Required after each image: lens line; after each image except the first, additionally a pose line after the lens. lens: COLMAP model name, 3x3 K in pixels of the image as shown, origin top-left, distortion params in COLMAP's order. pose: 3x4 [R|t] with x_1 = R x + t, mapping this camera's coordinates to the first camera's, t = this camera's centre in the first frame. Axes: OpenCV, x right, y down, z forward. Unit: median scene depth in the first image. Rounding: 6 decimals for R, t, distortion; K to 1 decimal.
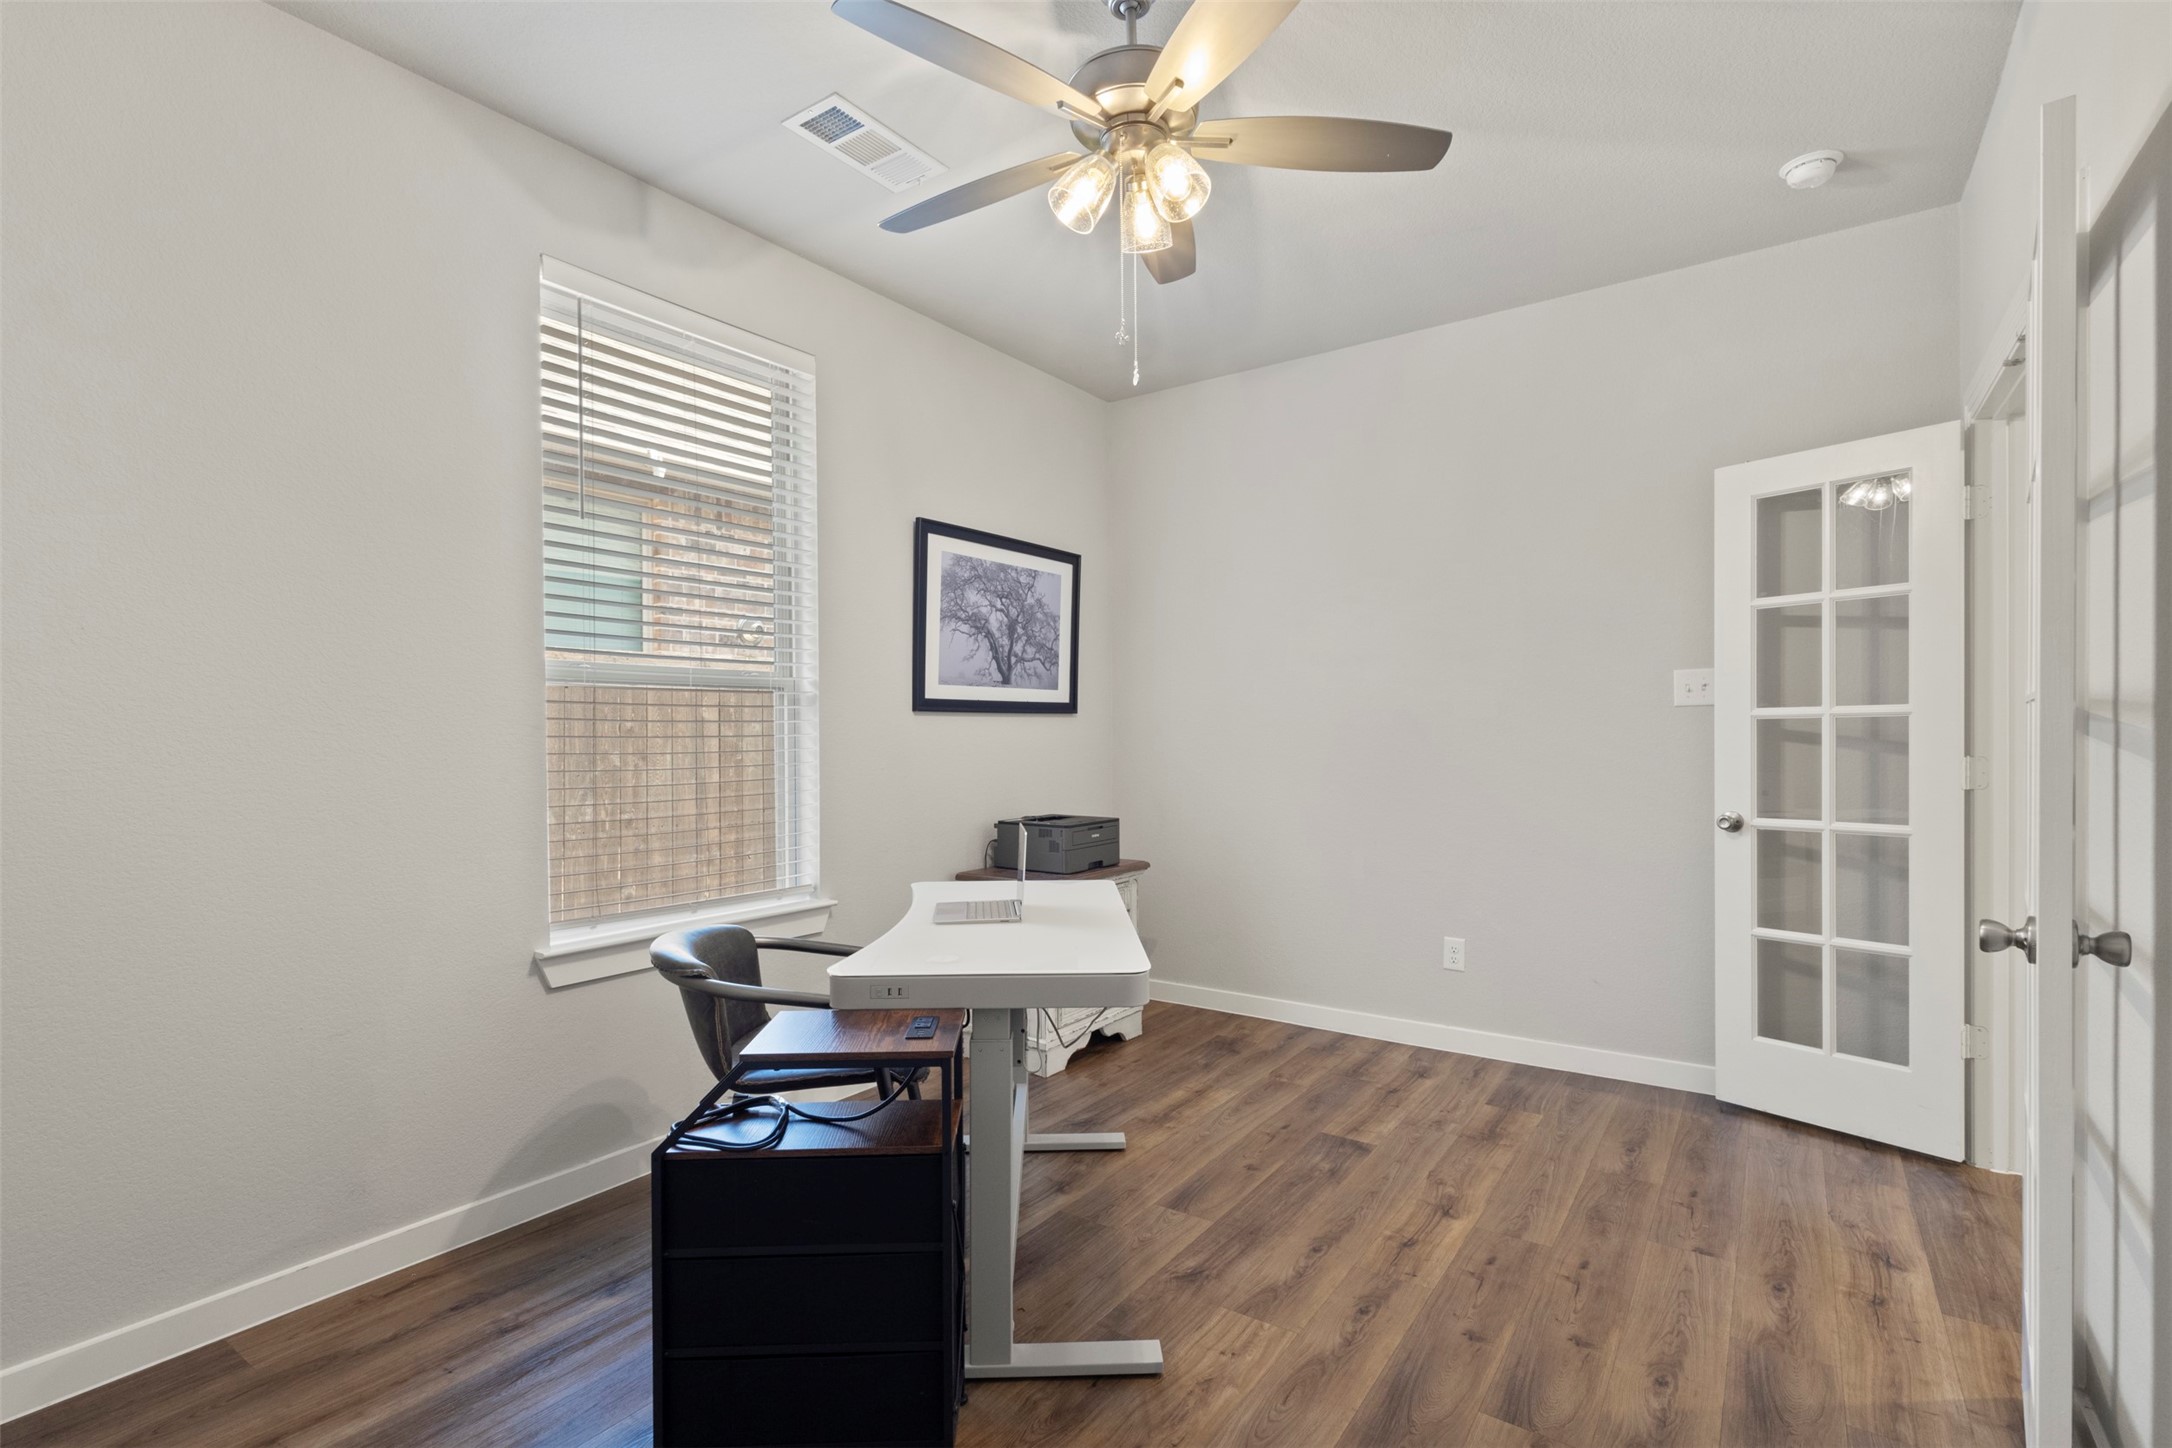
lens RADIAL K [[1007.8, 0, 1082.3], [0, 1007.8, 728.3], [0, 0, 1]] dist [-0.000092, 0.002000]
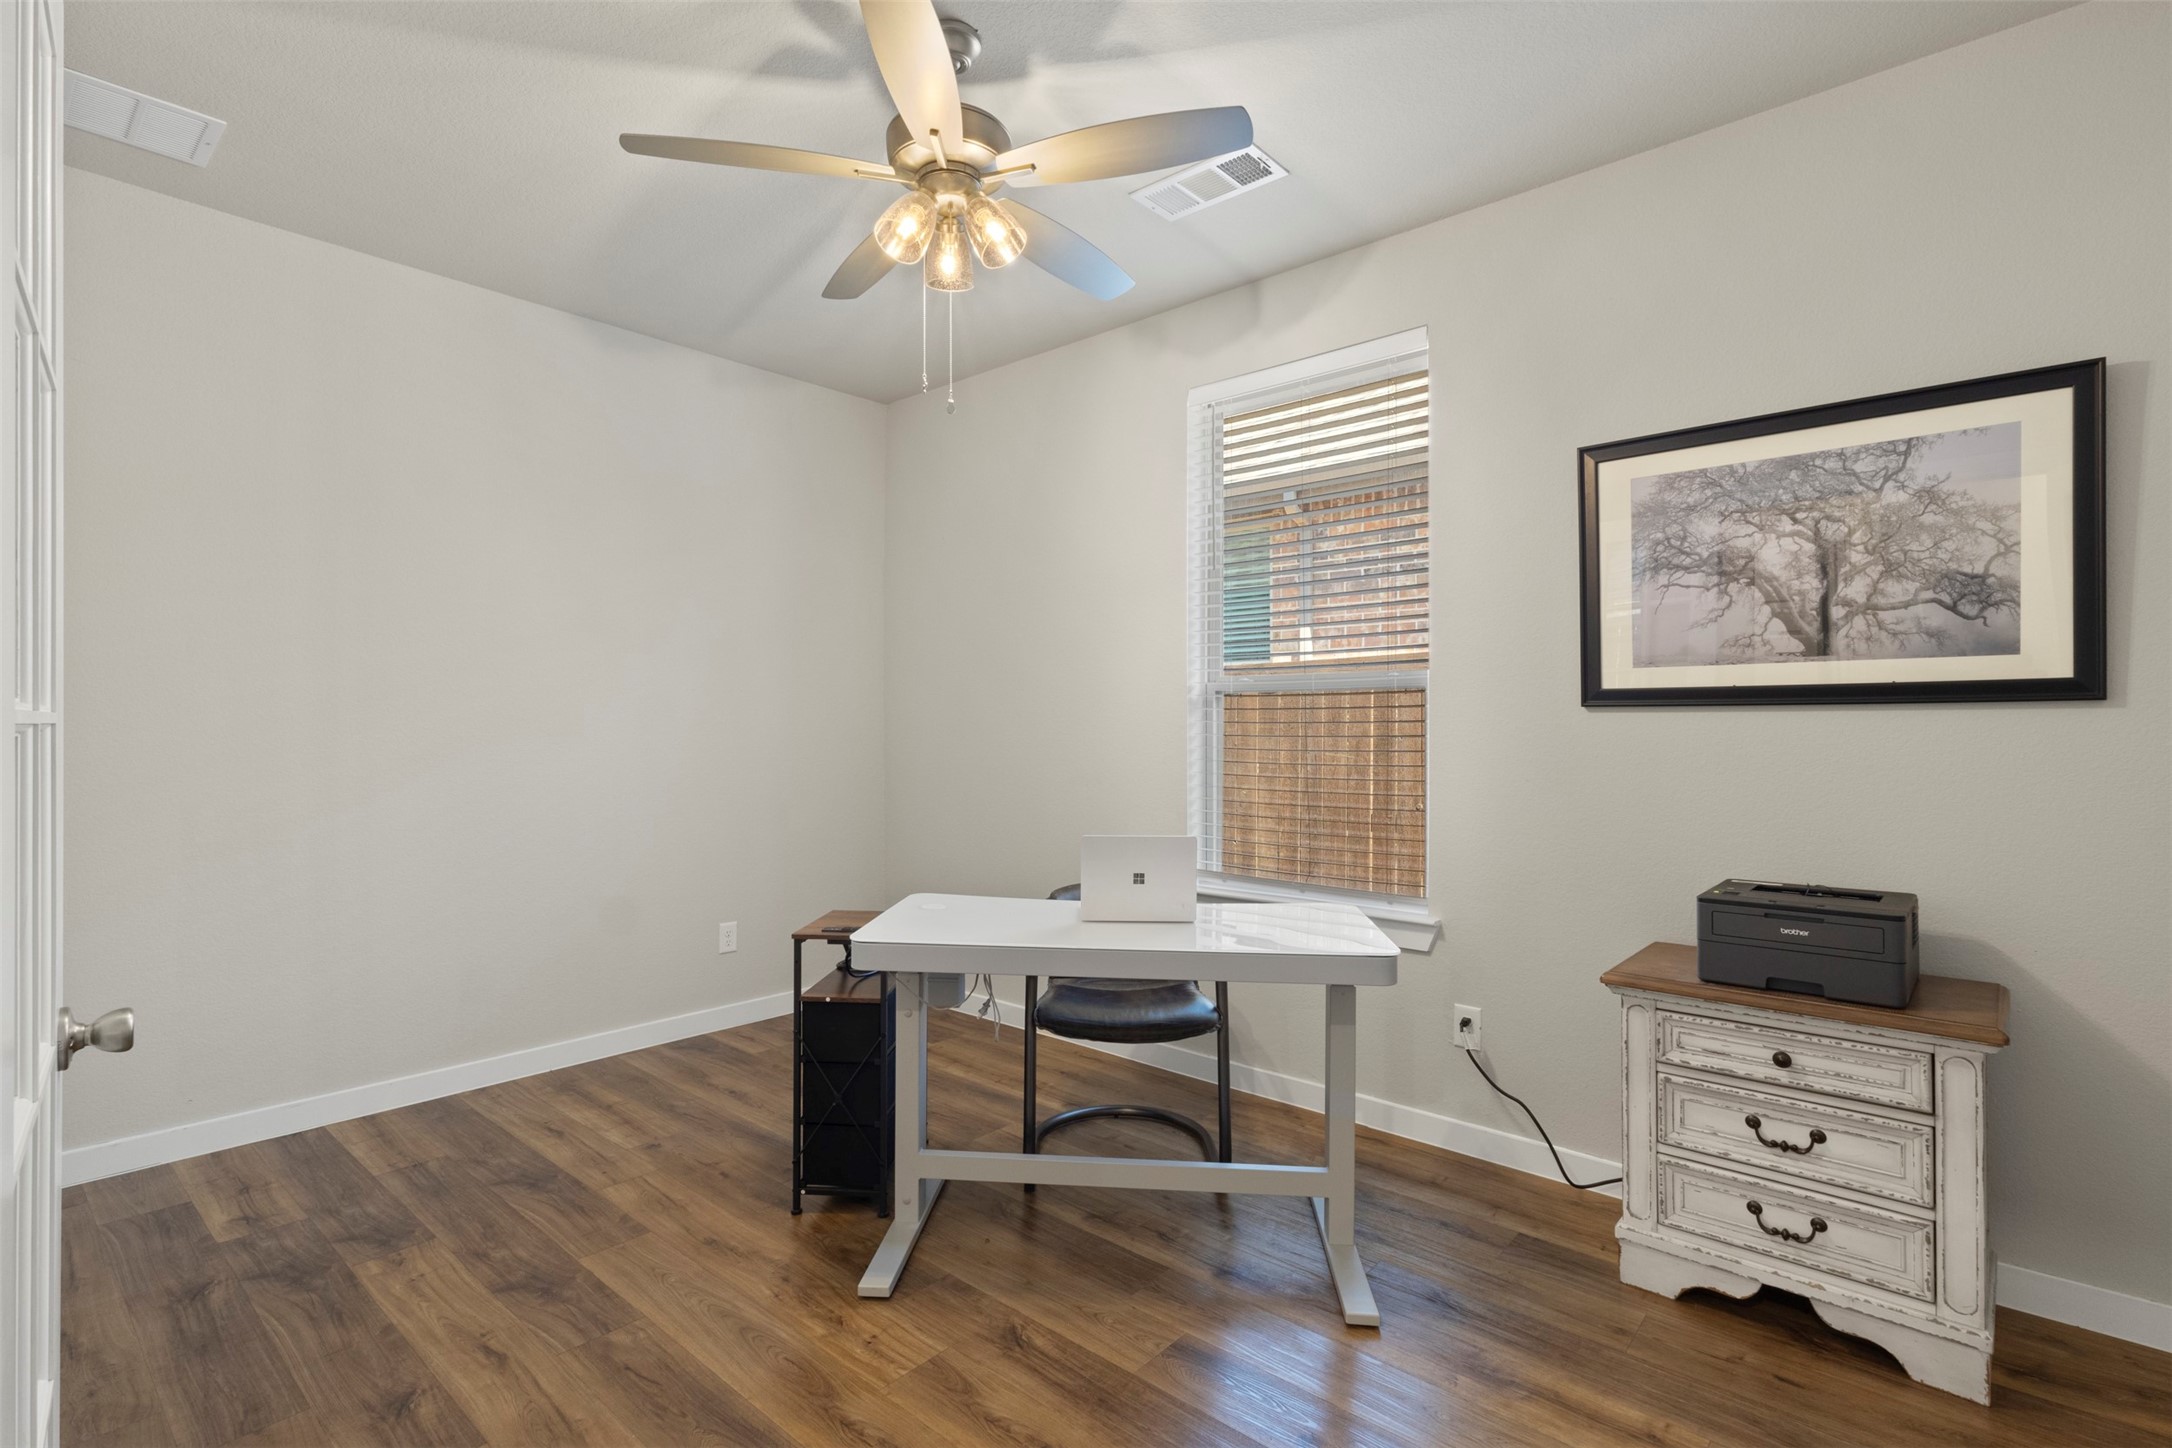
lens RADIAL K [[1007.8, 0, 1085.1], [0, 1007.8, 713.7], [0, 0, 1]] dist [-0.000092, 0.002000]
pose [[-0.105432, -0.009915, -0.994377, 0.567618], [-0.001473, 0.999951, -0.009814, -0.003709], [0.994425, 0.000430, -0.105442, 0.654261]]
